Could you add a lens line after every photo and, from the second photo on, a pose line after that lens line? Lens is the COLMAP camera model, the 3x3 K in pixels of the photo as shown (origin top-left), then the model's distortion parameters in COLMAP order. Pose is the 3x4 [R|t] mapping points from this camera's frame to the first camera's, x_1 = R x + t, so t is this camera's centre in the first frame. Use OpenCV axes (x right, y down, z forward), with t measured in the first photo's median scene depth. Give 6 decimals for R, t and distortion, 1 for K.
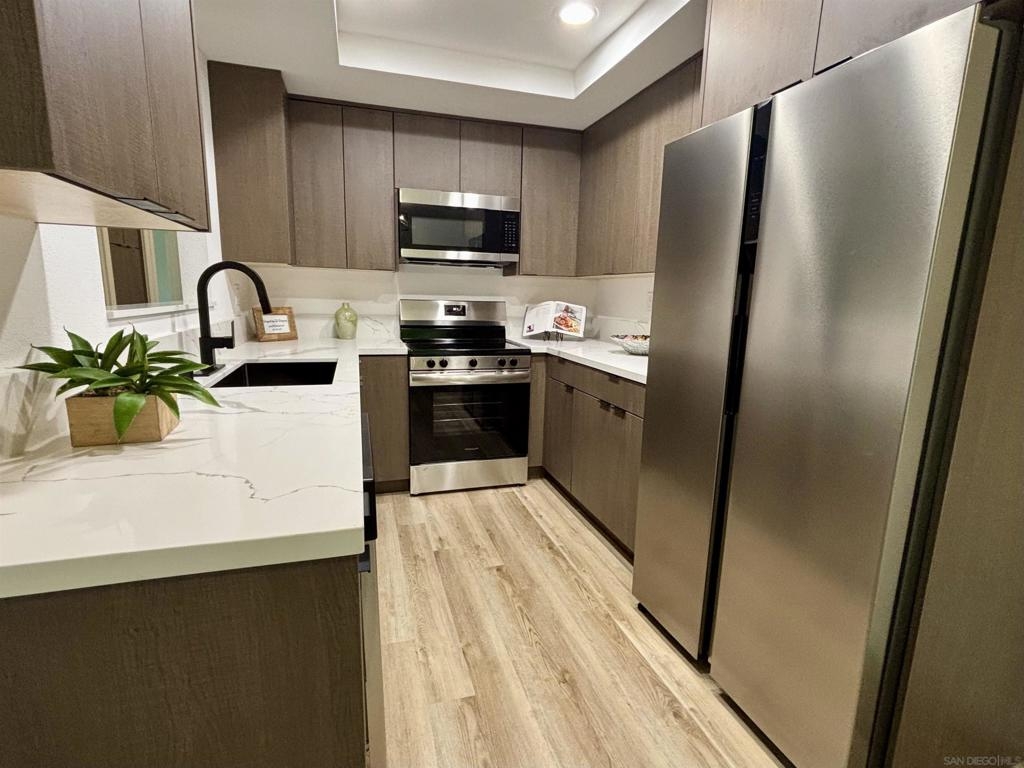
lens RADIAL K [[494.1, 0, 512.9], [0, 494.1, 385.0], [0, 0, 1]] dist [0.006261, -0.000256]
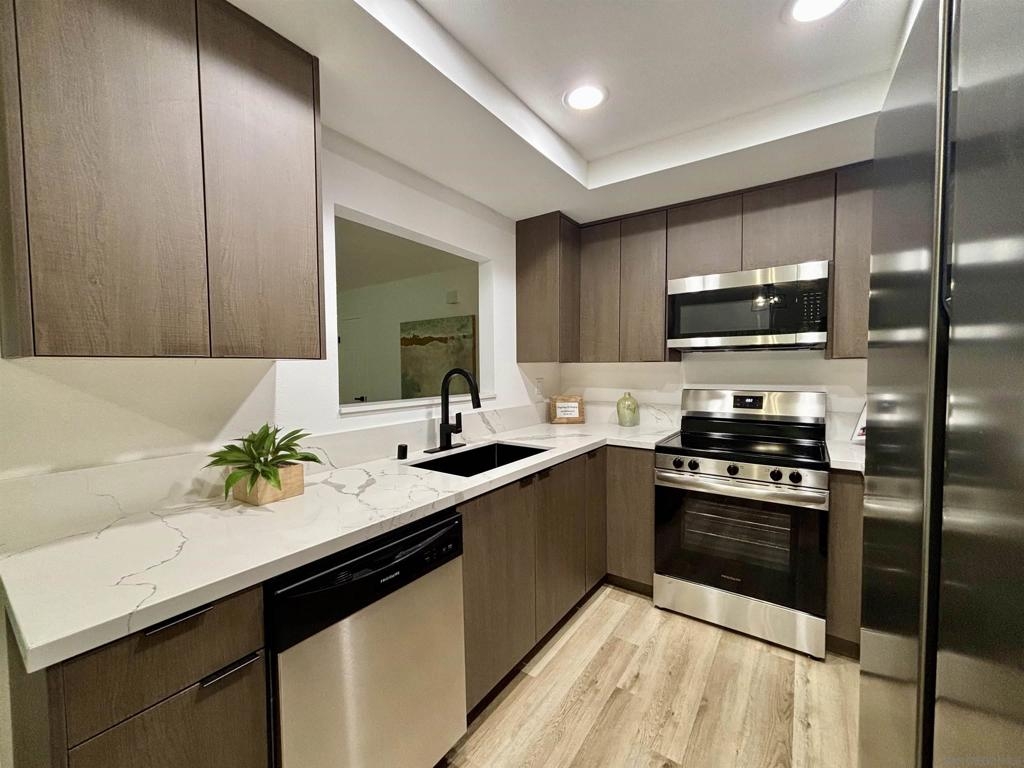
lens RADIAL K [[418.6, 0, 506.6], [0, 418.6, 384.7], [0, 0, 1]] dist [0.002415, 0.000235]
pose [[0.602377, 0.004938, -0.798197, 0.248660], [-0.124248, 0.988372, -0.087652, -0.077715], [0.788482, 0.151974, 0.595986, 0.277817]]
